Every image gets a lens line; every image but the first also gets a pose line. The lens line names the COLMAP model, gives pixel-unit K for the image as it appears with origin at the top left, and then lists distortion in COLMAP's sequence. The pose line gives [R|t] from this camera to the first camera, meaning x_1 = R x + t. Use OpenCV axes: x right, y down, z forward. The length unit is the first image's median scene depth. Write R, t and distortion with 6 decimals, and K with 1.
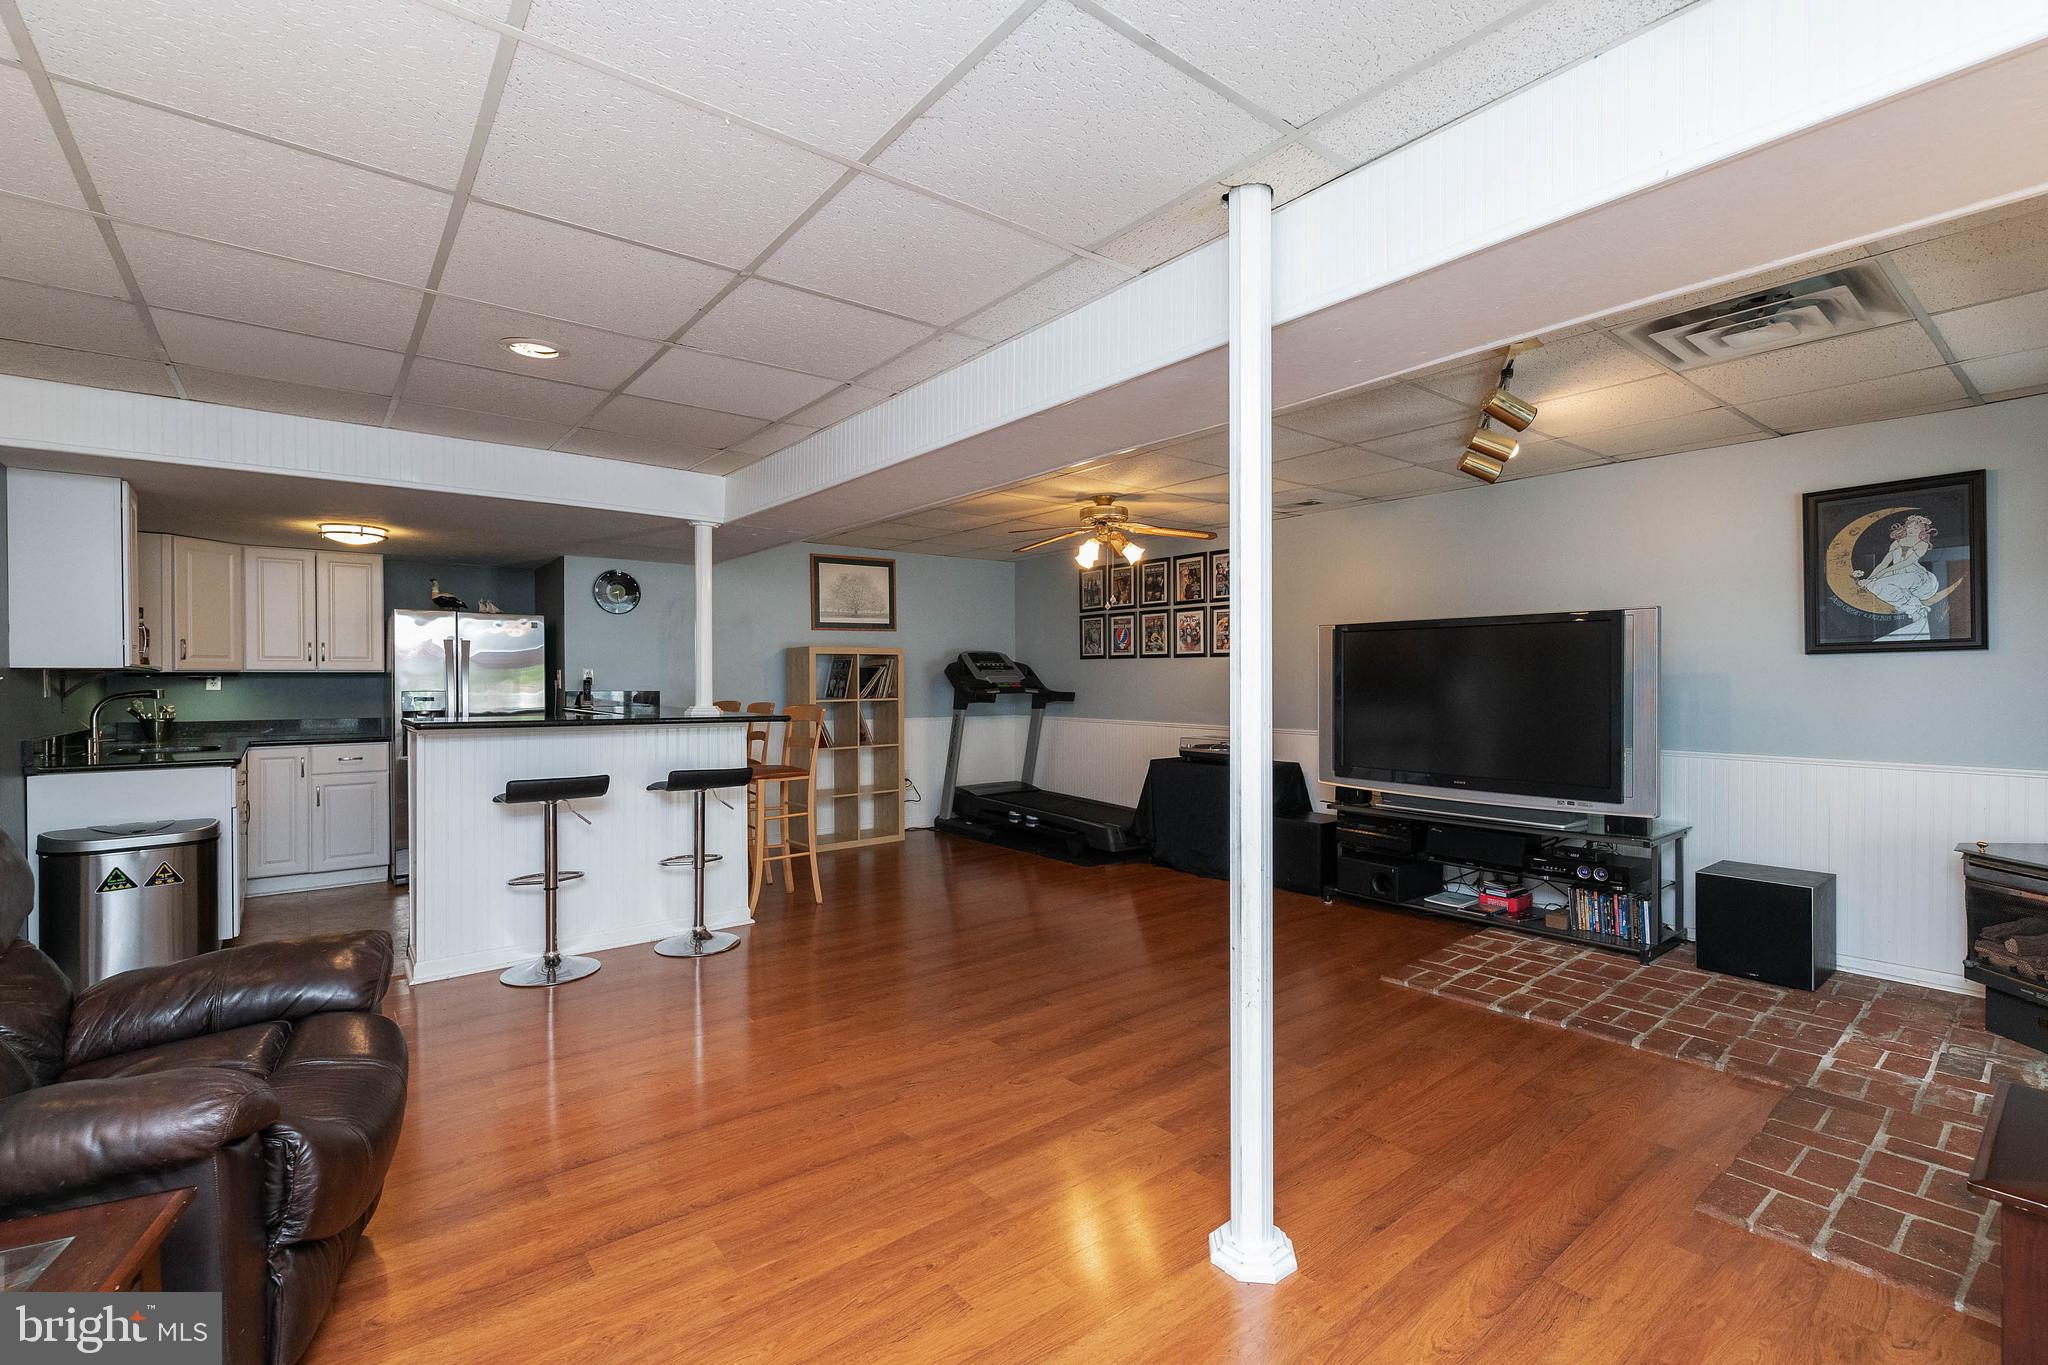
lens RADIAL K [[895.0, 0, 1001.7], [0, 895.0, 673.4], [0, 0, 1]] dist [0.000694, 0.000084]
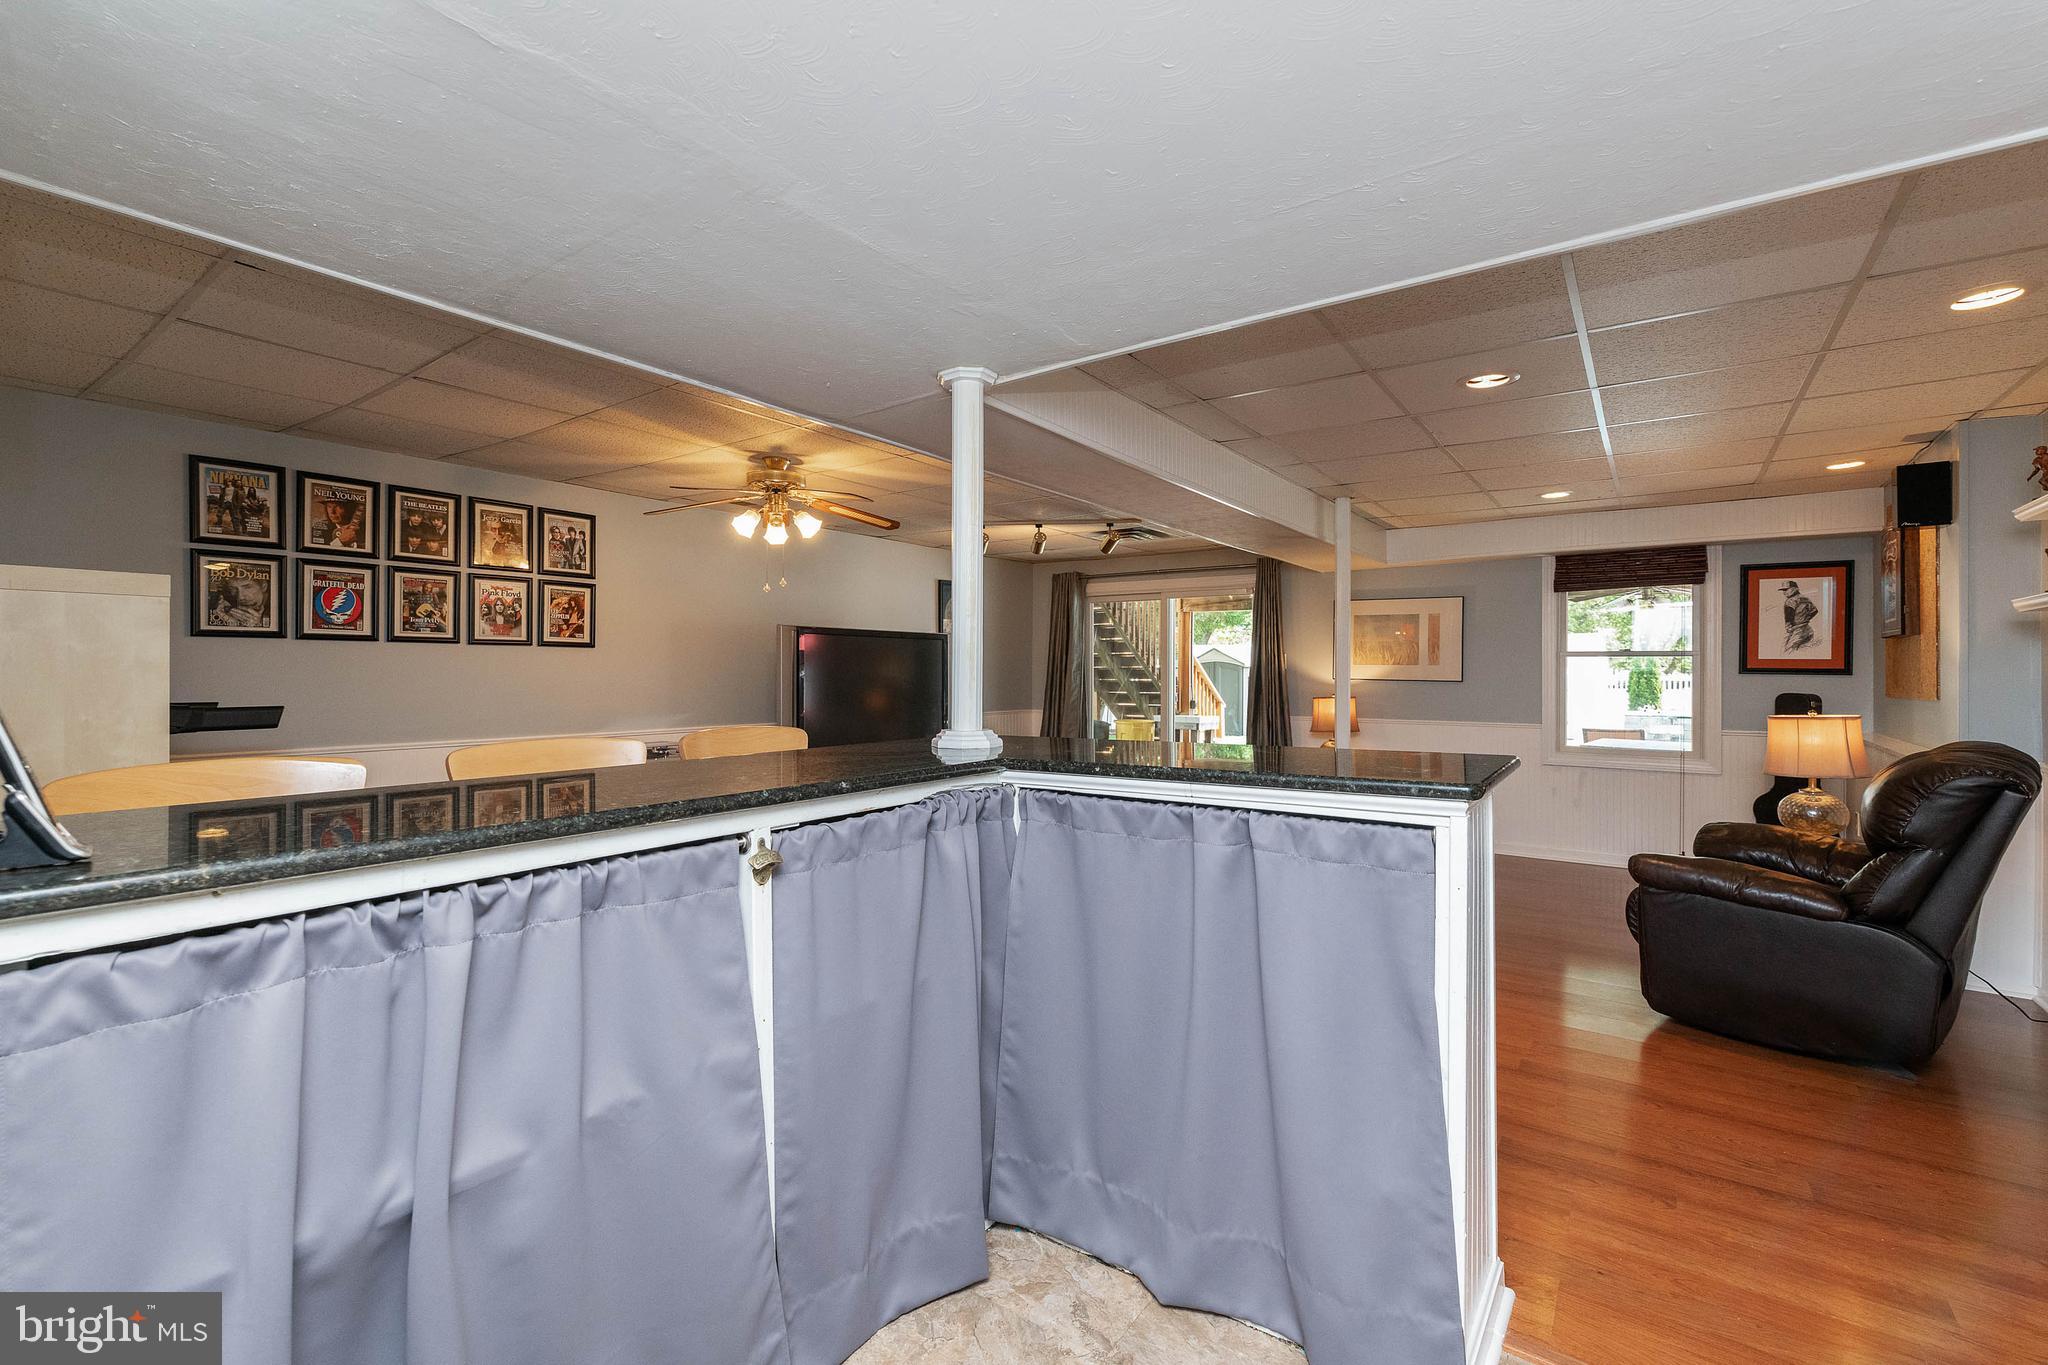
lens RADIAL K [[876.5, 0, 1022.1], [0, 876.5, 671.7], [0, 0, 1]] dist [0.001711, 0.000234]
pose [[-0.282964, 0.003047, 0.959126, -0.567098], [-0.003246, 0.999986, -0.004135, 0.005068], [-0.959125, -0.004283, -0.282950, 0.779348]]
